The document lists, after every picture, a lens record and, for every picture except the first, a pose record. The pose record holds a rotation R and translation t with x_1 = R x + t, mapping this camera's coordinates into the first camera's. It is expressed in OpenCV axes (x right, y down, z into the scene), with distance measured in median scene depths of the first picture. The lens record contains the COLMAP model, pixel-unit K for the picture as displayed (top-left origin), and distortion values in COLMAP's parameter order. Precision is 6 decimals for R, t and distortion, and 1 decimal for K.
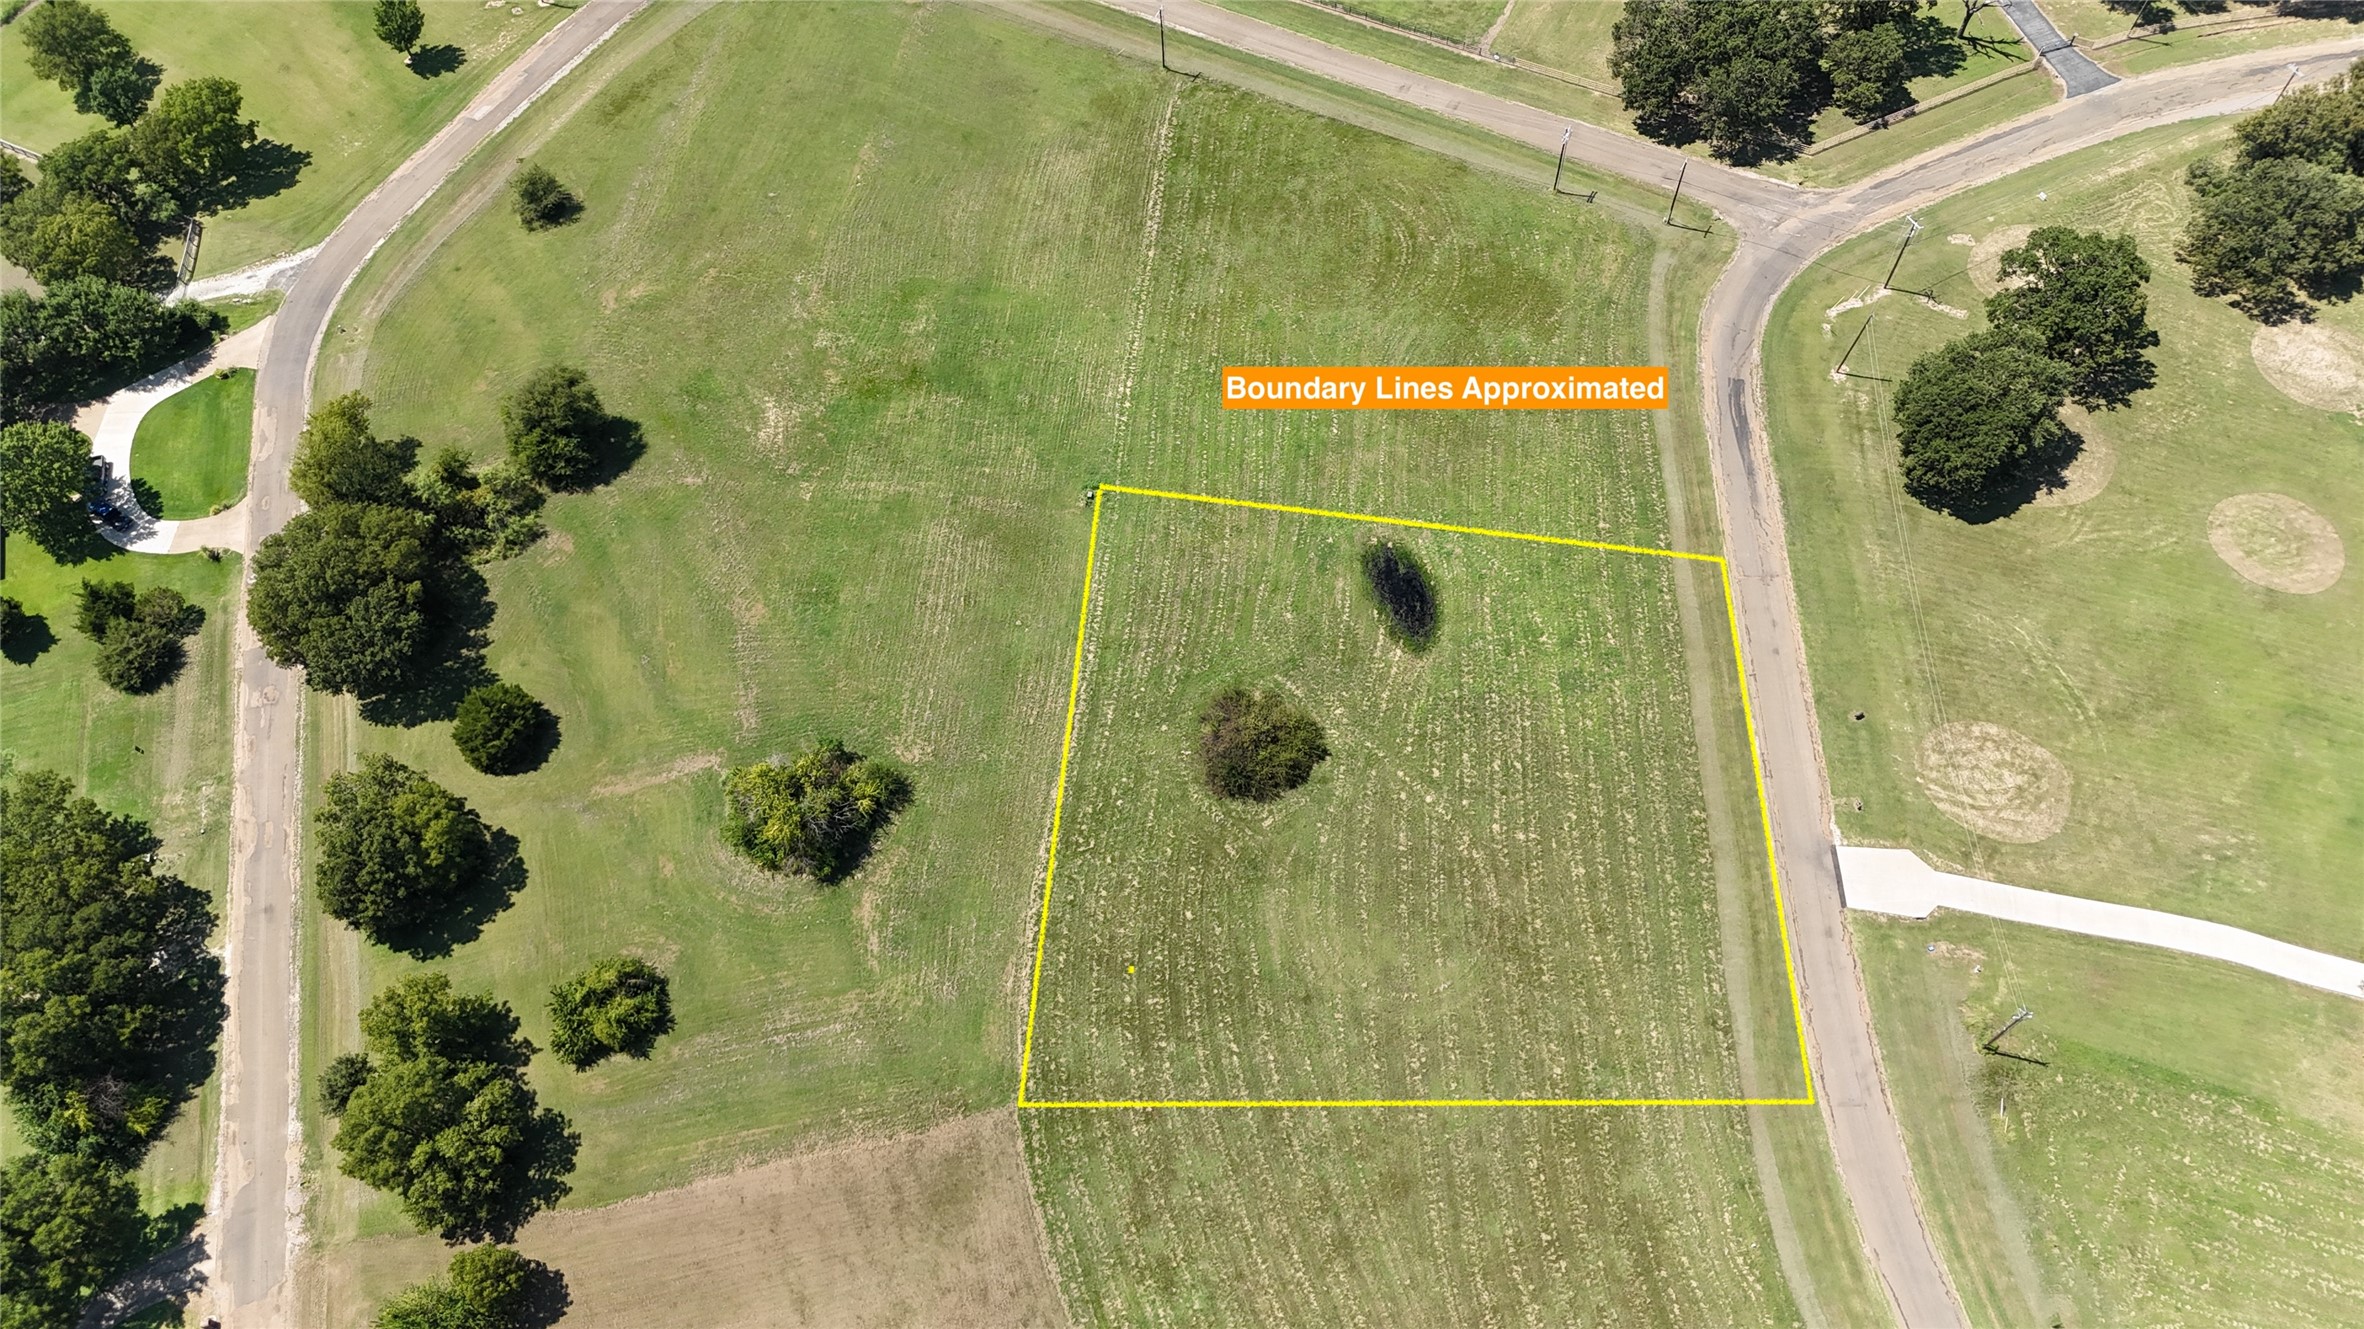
lens RADIAL K [[1740.1, 0, 1180.0], [0, 1740.1, 667.6], [0, 0, 1]] dist [0.063294, -0.053598]
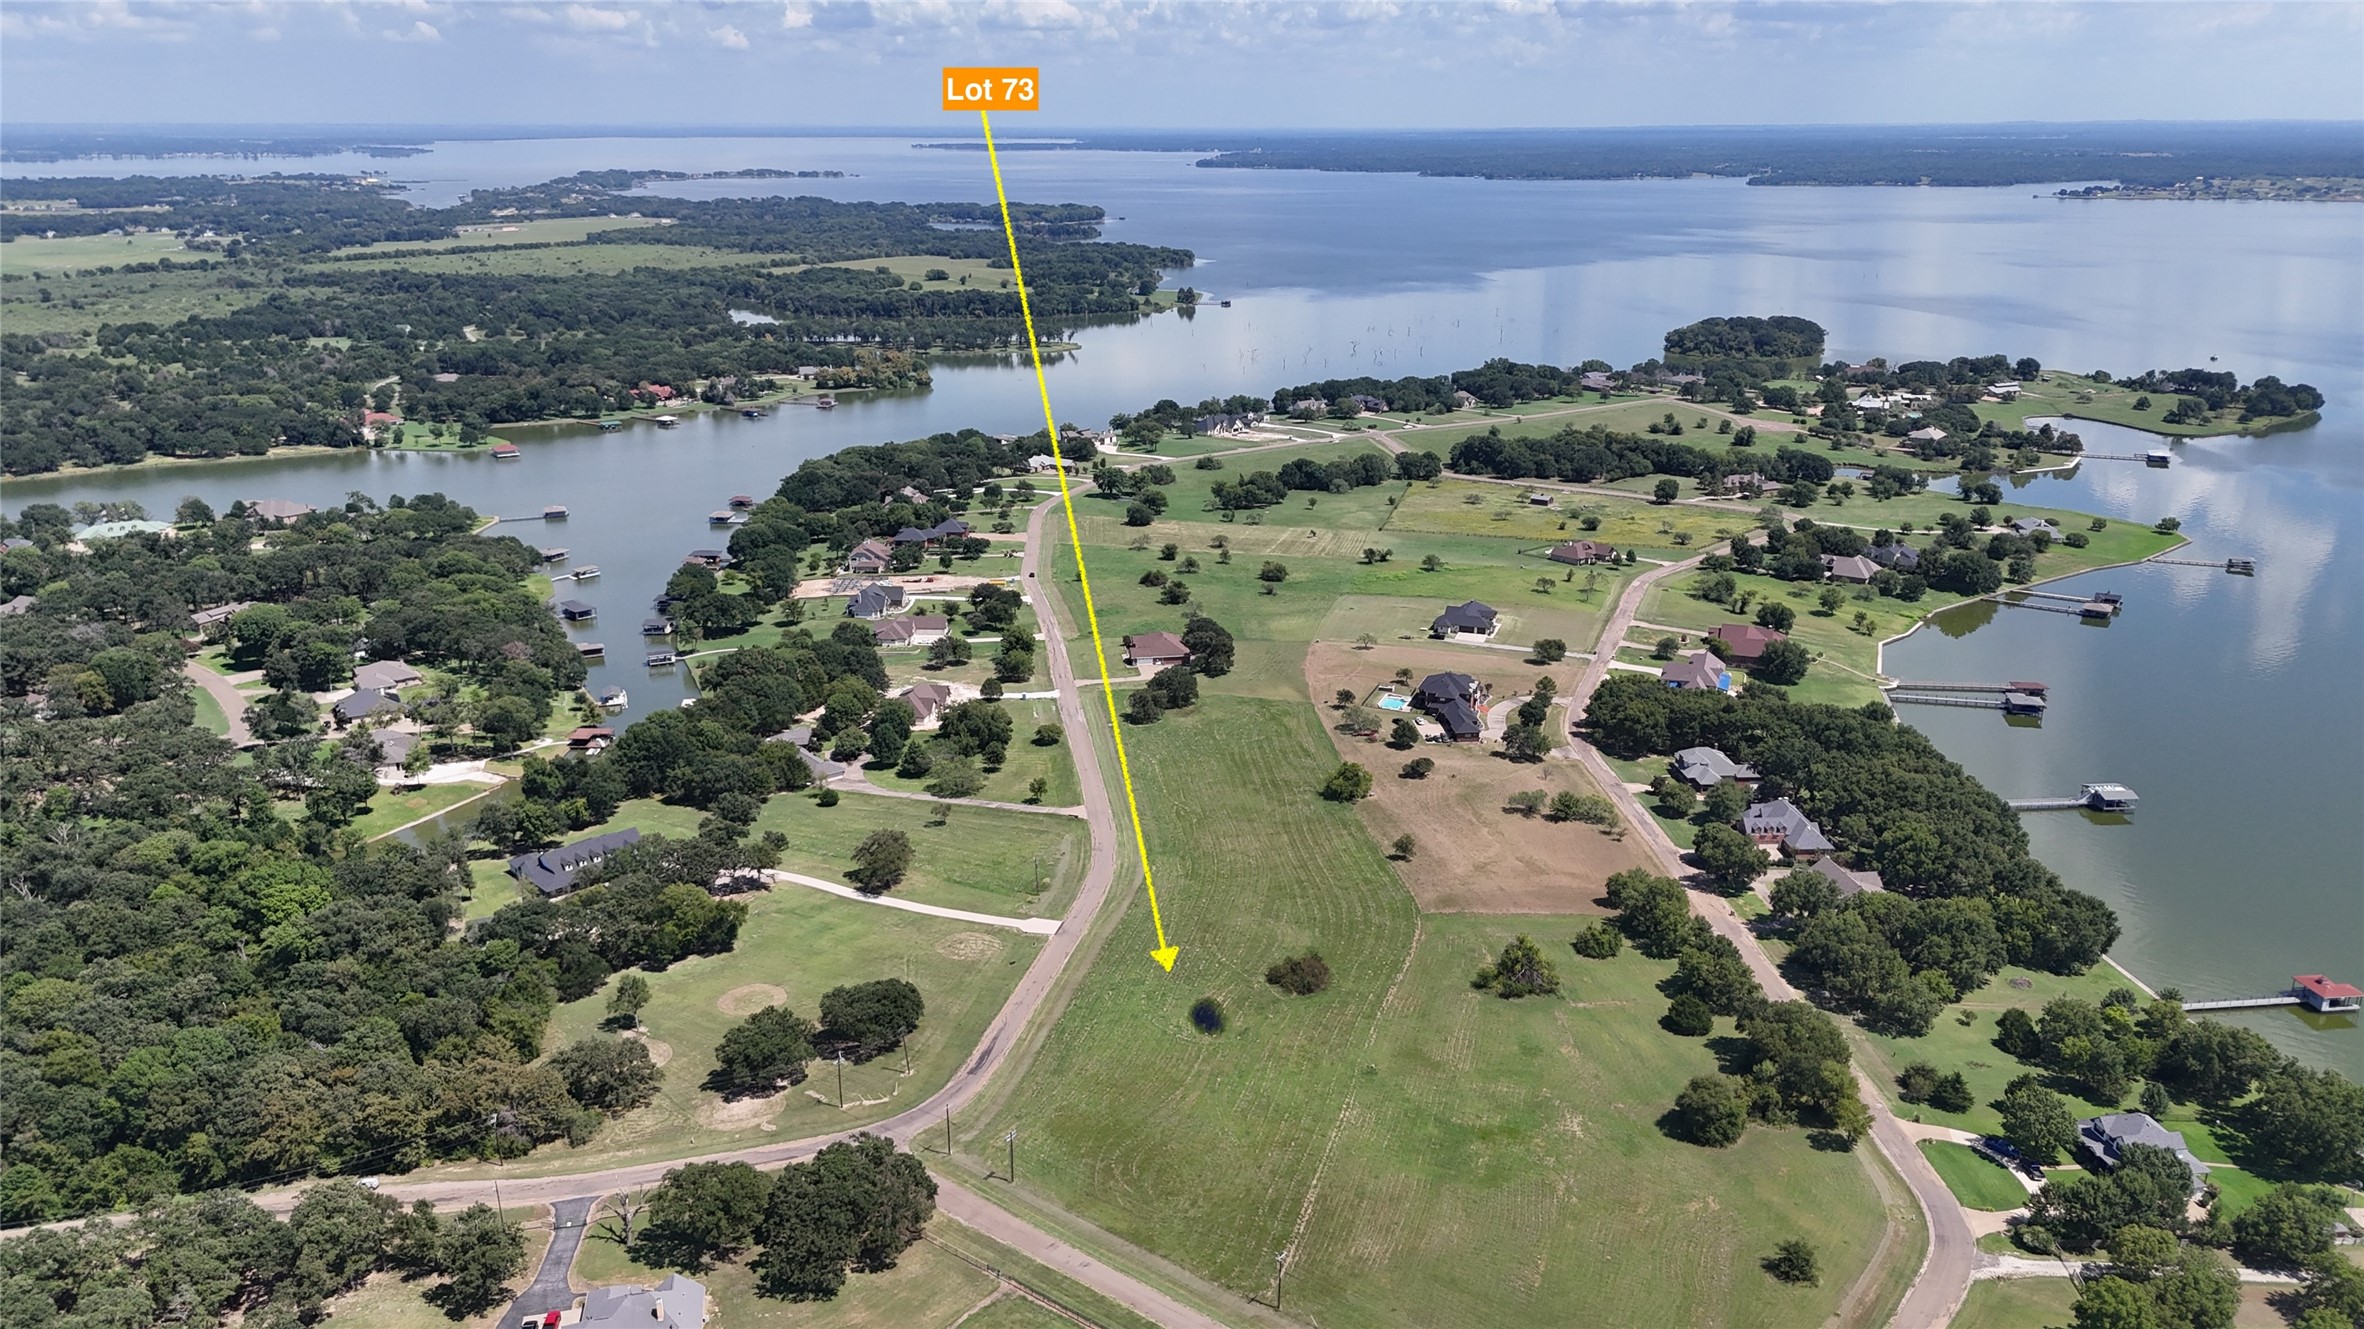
lens RADIAL K [[1740.1, 0, 1180.0], [0, 1740.1, 667.6], [0, 0, 1]] dist [0.063294, -0.053598]
pose [[-0.980928, -0.037951, 0.190629, -0.174467], [0.176180, 0.240649, 0.954489, -1.822131], [-0.082098, 0.969870, -0.229373, 1.015457]]
